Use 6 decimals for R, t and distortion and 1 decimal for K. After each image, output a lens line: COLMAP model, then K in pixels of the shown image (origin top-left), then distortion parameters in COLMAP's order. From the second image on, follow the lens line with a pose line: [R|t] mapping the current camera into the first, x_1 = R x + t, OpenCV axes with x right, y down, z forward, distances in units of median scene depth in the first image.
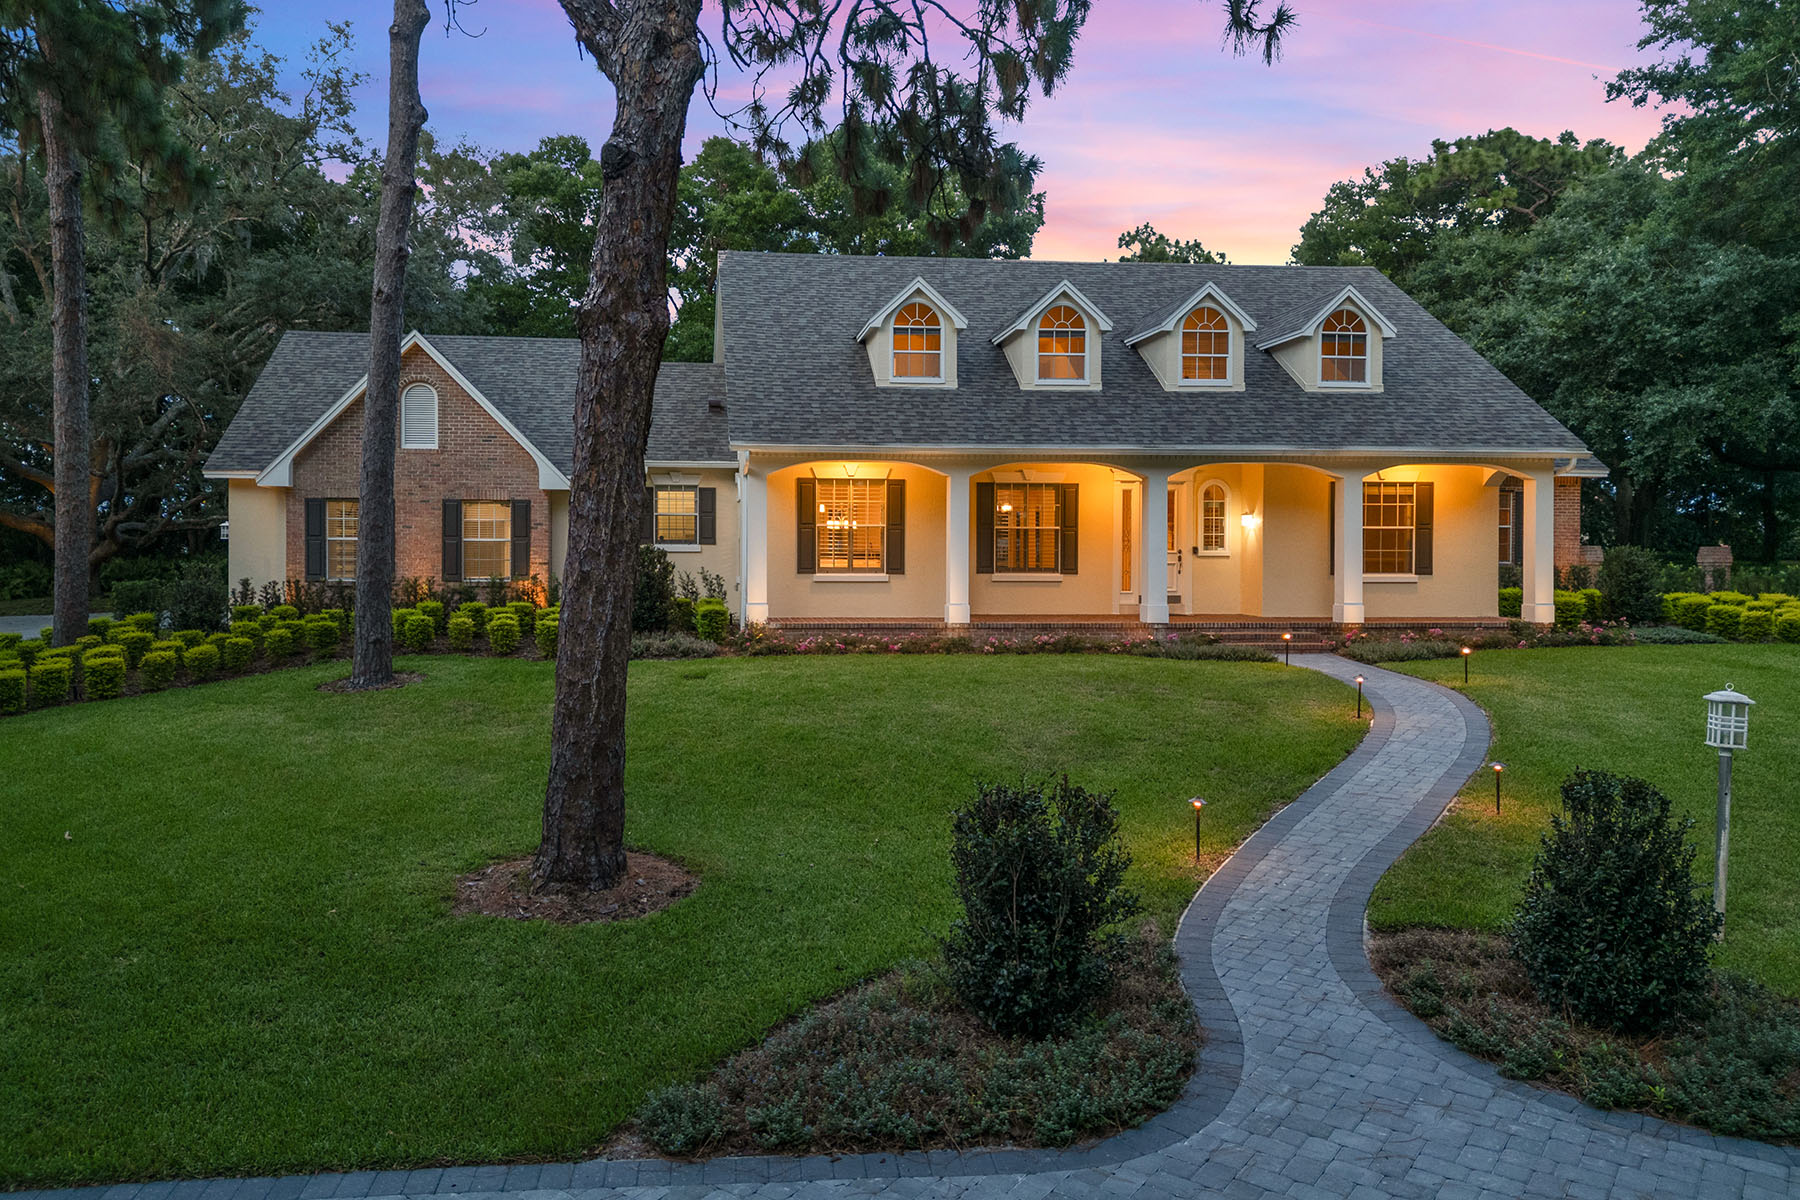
lens RADIAL K [[1109.4, 0, 793.2], [0, 1109.4, 545.3], [0, 0, 1]] dist [0.043320, -0.018775]
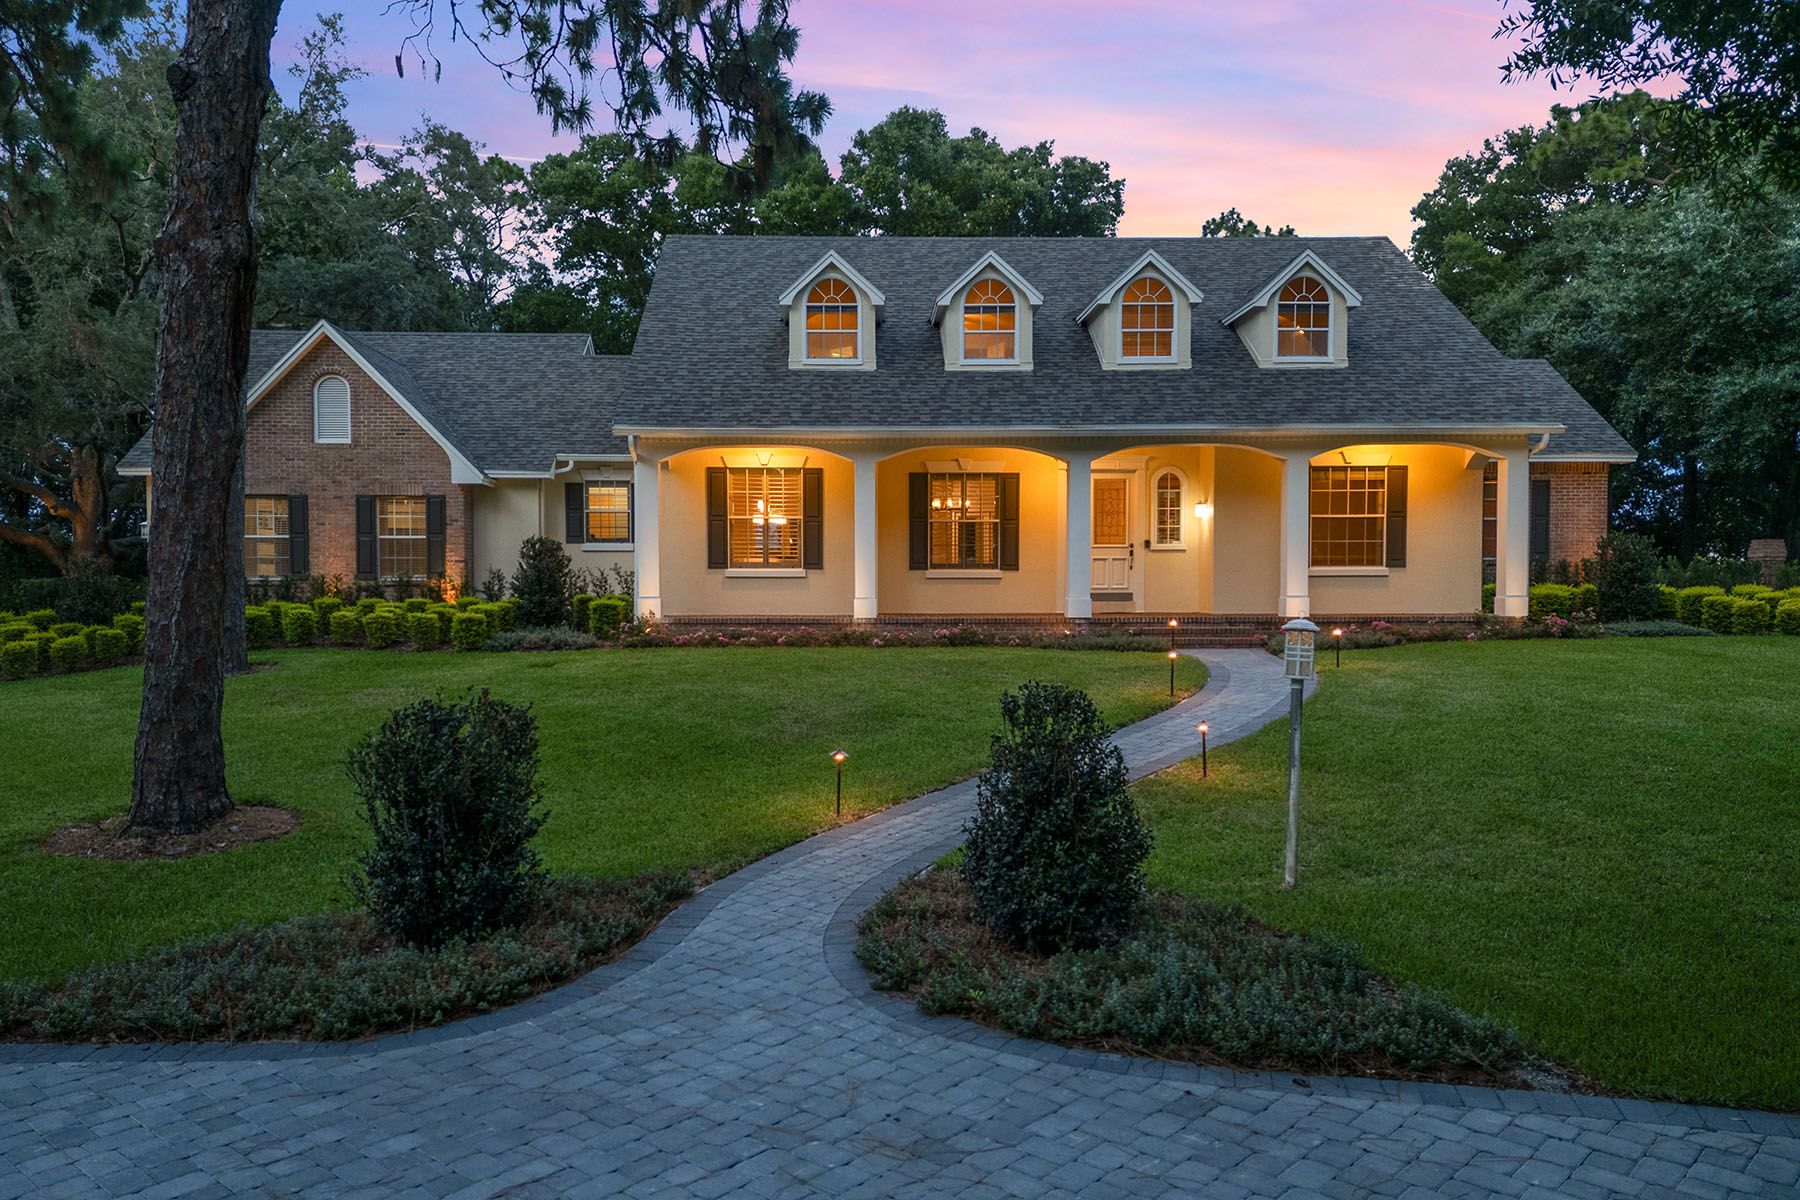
lens RADIAL K [[1180.2, 0, 823.7], [0, 1180.2, 590.1], [0, 0, 1]] dist [0.056434, -0.038709]
pose [[0.997169, -0.003085, -0.075125, 0.176582], [0.004005, 0.999919, 0.012091, 0.031913], [0.075082, -0.012358, 0.997101, -0.000427]]
